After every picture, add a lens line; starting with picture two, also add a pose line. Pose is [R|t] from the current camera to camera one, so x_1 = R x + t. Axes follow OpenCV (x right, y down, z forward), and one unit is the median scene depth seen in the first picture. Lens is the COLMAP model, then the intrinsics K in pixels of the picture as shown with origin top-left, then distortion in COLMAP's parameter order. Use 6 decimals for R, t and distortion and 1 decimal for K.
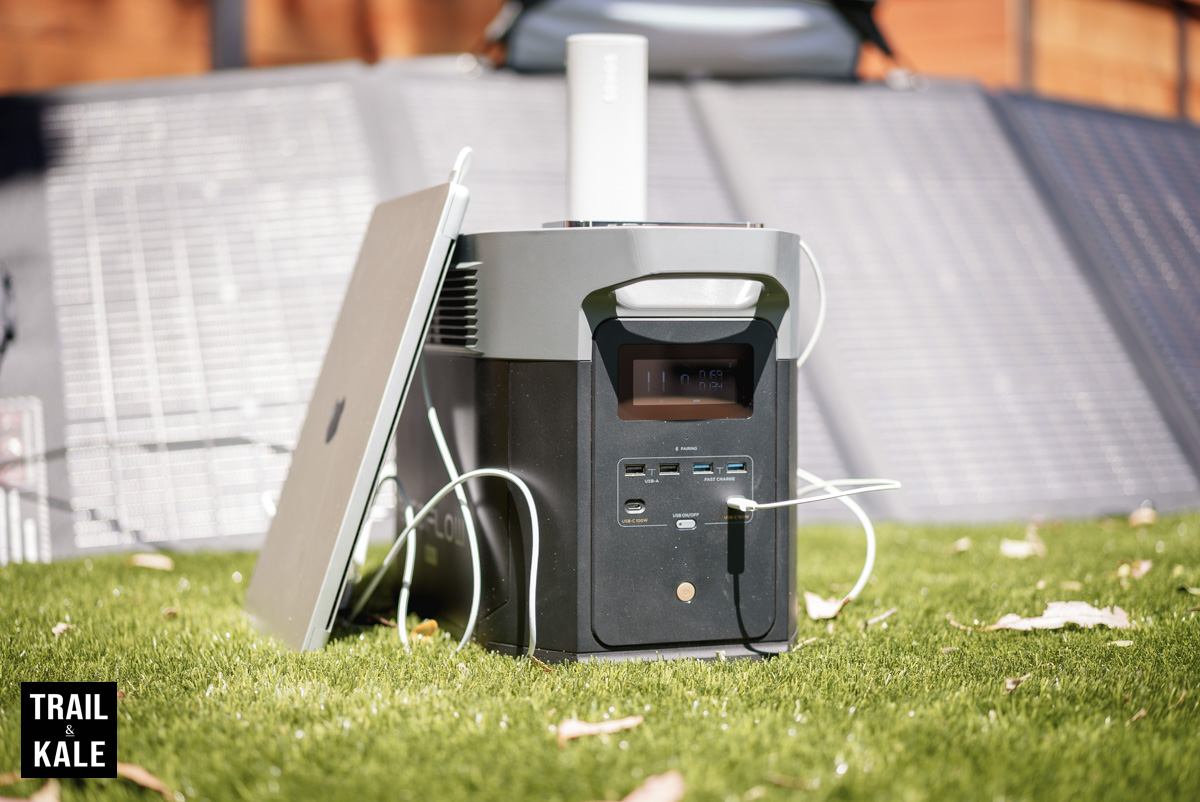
lens RADIAL K [[1920.1, 0, 583.0], [0, 1920.1, 397.4], [0, 0, 1]] dist [0.027892, -0.955276]
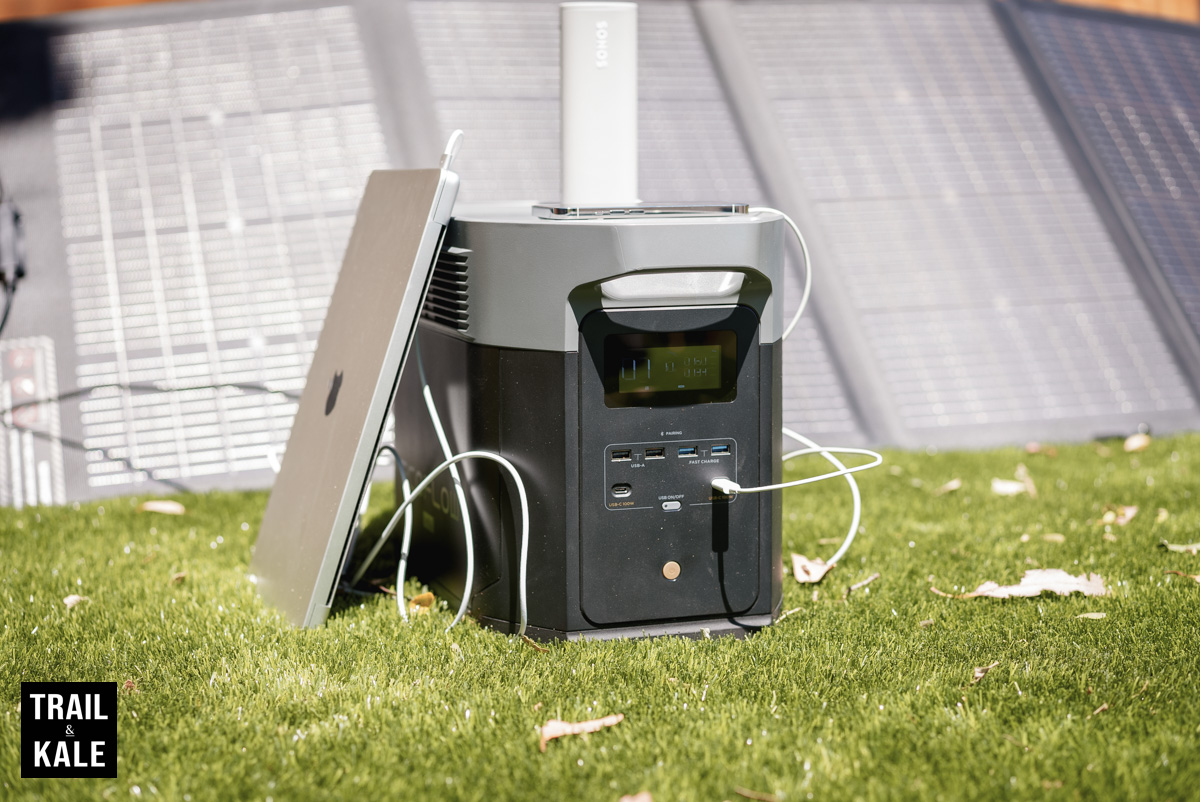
lens RADIAL K [[1920.1, 0, 583.0], [0, 1920.1, 397.4], [0, 0, 1]] dist [0.027892, -0.955276]
pose [[0.999912, -0.007368, -0.011030, 0.016502], [0.008145, 0.997361, 0.072142, -0.062206], [0.010470, -0.072226, 0.997333, -0.025251]]
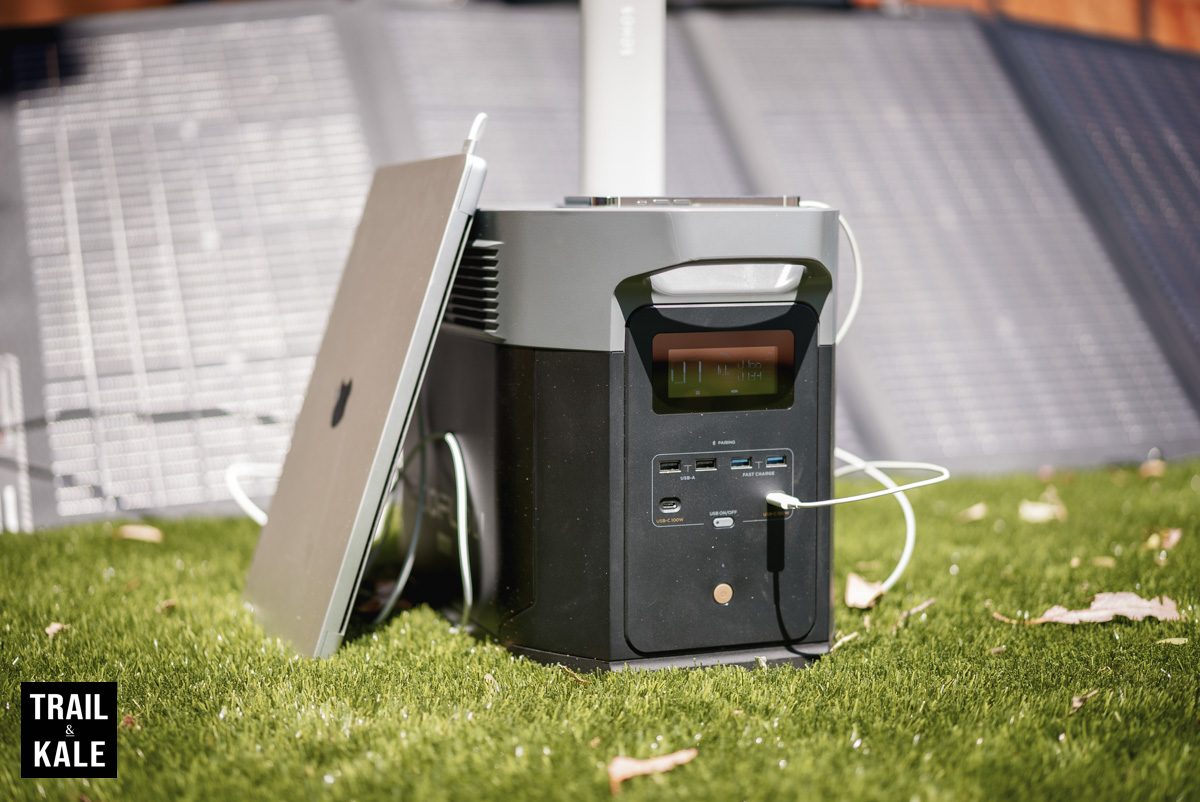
lens RADIAL K [[1914.0, 0, 600.0], [0, 1914.0, 401.0], [0, 0, 1]] dist [0.013259, -0.933775]
pose [[0.999546, -0.005455, 0.029631, -0.031863], [0.003931, 0.998679, 0.051240, -0.038663], [-0.029871, -0.051101, 0.998247, 0.062913]]
